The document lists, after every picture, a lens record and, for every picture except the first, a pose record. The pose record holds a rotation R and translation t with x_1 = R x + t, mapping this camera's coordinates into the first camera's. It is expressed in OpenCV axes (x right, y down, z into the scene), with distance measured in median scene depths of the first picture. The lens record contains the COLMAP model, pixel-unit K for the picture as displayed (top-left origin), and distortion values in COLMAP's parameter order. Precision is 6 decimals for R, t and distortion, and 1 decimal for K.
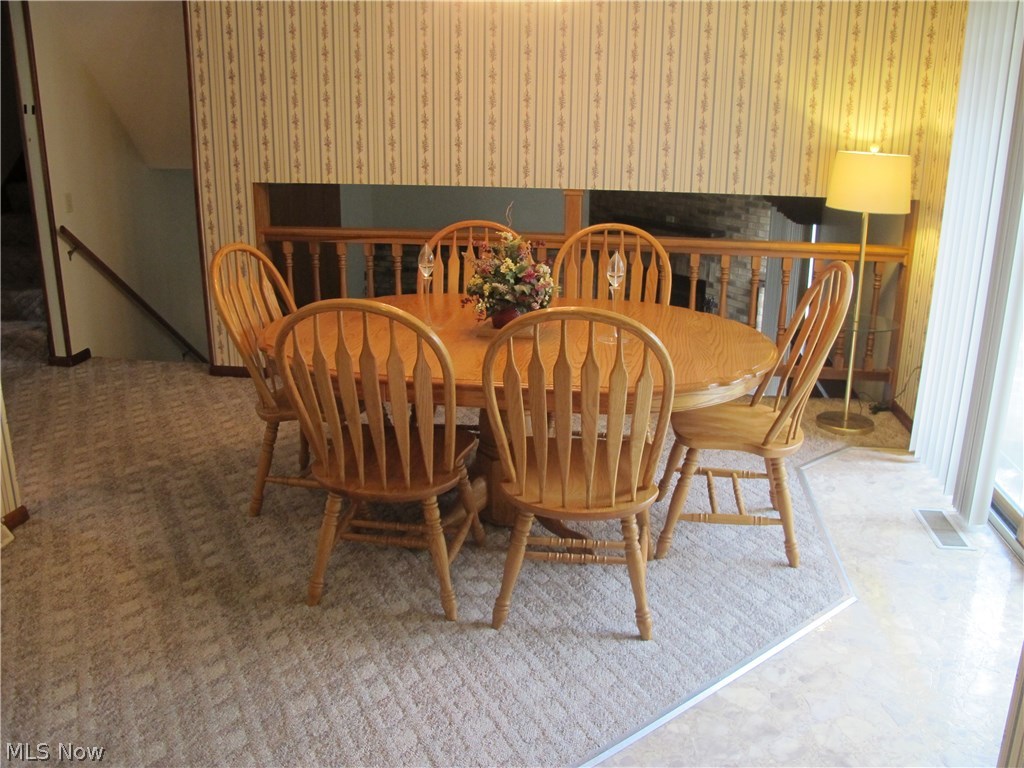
lens RADIAL K [[903.3, 0, 510.1], [0, 903.3, 385.3], [0, 0, 1]] dist [-0.119531, 0.060757]
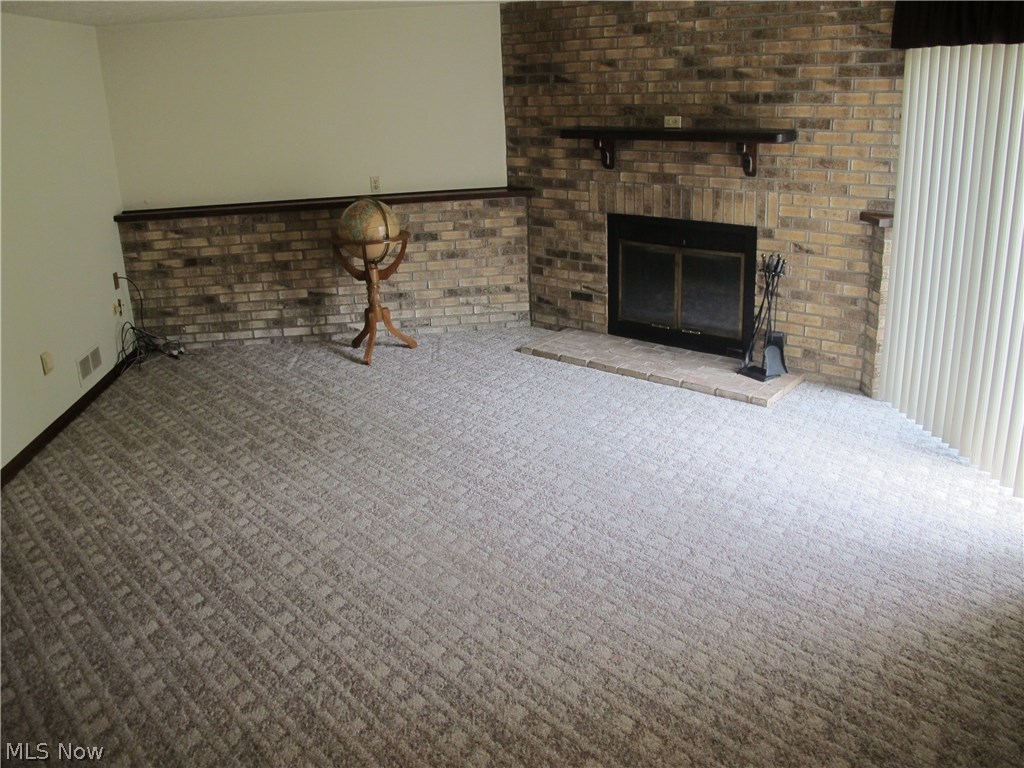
lens RADIAL K [[903.3, 0, 512.6], [0, 903.3, 384.0], [0, 0, 1]] dist [-0.119531, 0.060757]
pose [[0.969995, -0.119723, 0.211606, -0.055530], [0.116475, 0.992805, 0.027791, -0.055758], [-0.213410, -0.002310, 0.976960, 0.518885]]
